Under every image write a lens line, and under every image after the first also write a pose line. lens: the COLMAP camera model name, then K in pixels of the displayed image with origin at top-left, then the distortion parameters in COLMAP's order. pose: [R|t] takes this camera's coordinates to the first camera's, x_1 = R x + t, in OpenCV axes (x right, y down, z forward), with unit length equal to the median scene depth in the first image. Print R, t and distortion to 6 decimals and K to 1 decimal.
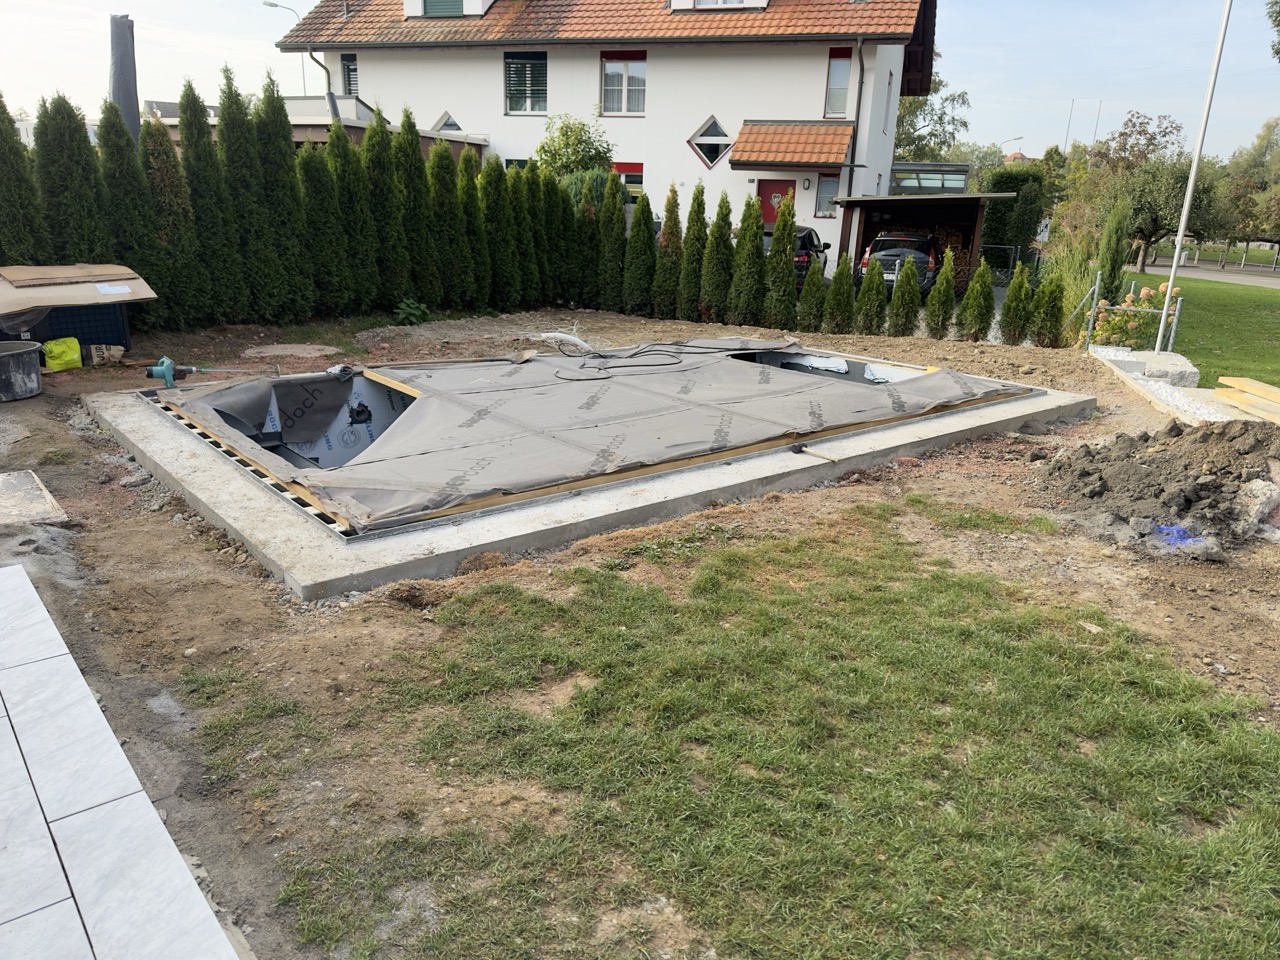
lens RADIAL K [[907.6, 0, 646.3], [0, 907.6, 491.9], [0, 0, 1]] dist [0.053725, -0.088550]
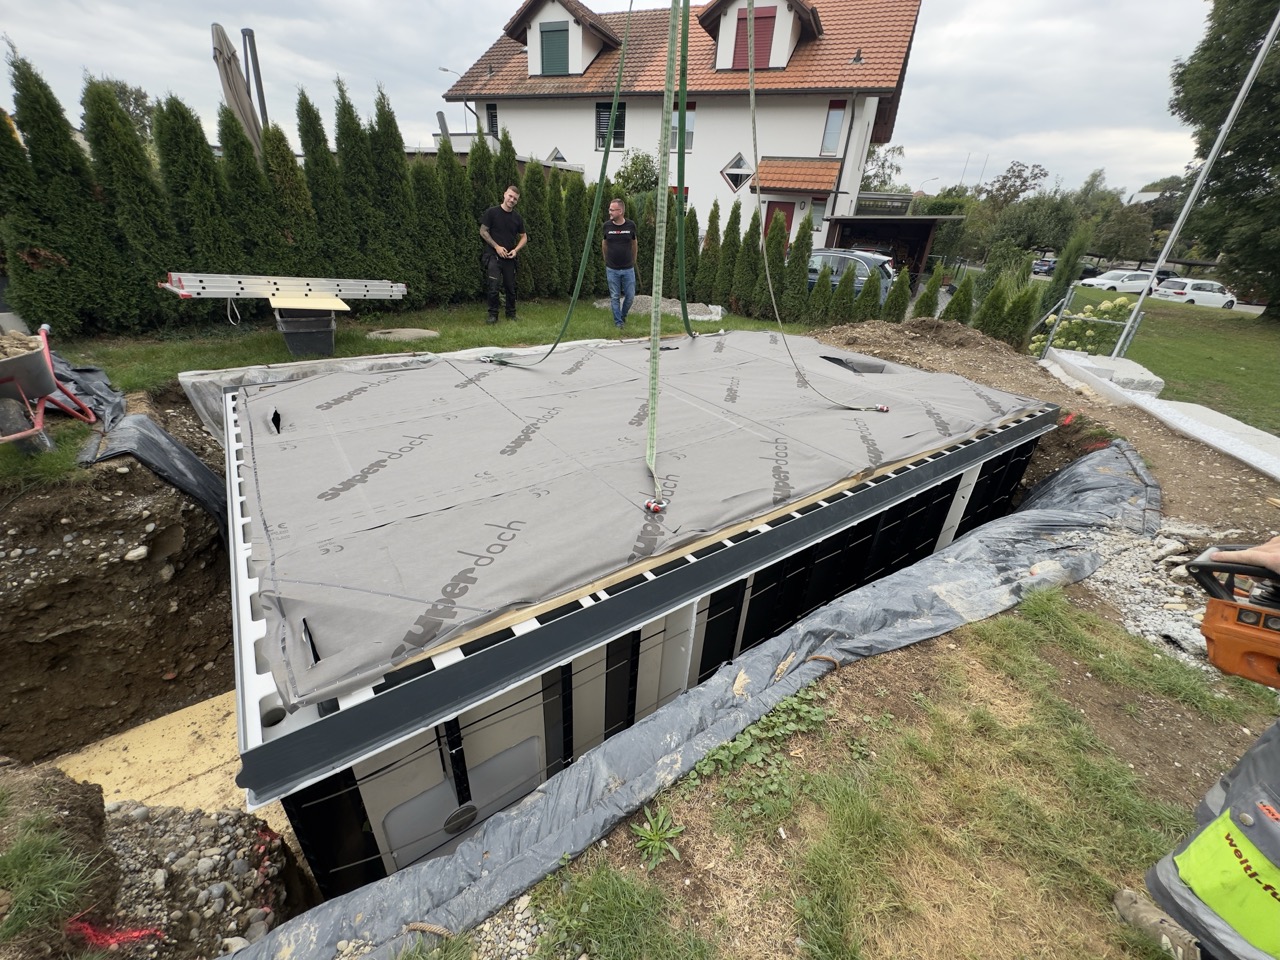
lens RADIAL K [[508.3, 0, 640.0], [0, 508.3, 480.0], [0, 0, 1]] dist [-0.006029, -0.000263]
pose [[0.996722, 0.054527, -0.059759, -0.007682], [-0.043615, 0.984356, 0.170708, -0.039864], [0.068132, -0.167542, 0.983508, 0.134590]]
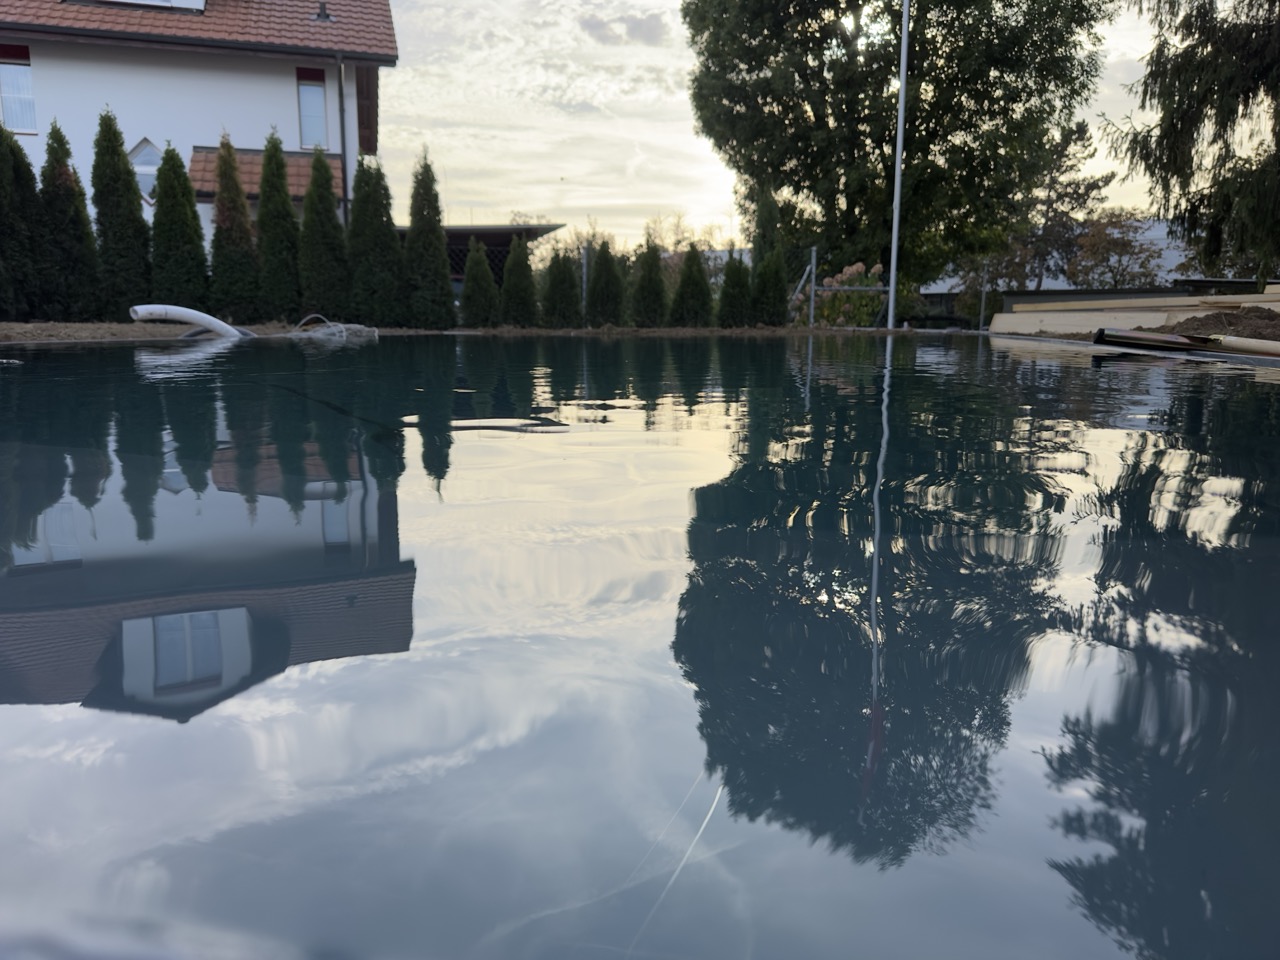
lens RADIAL K [[916.2, 0, 640.0], [0, 916.2, 480.0], [0, 0, 1]] dist [-0.007190, -0.010902]
pose [[0.798559, -0.131919, 0.587283, -0.083943], [0.208254, 0.975982, -0.063943, -0.004450], [-0.564742, 0.173367, 0.806852, 0.223975]]
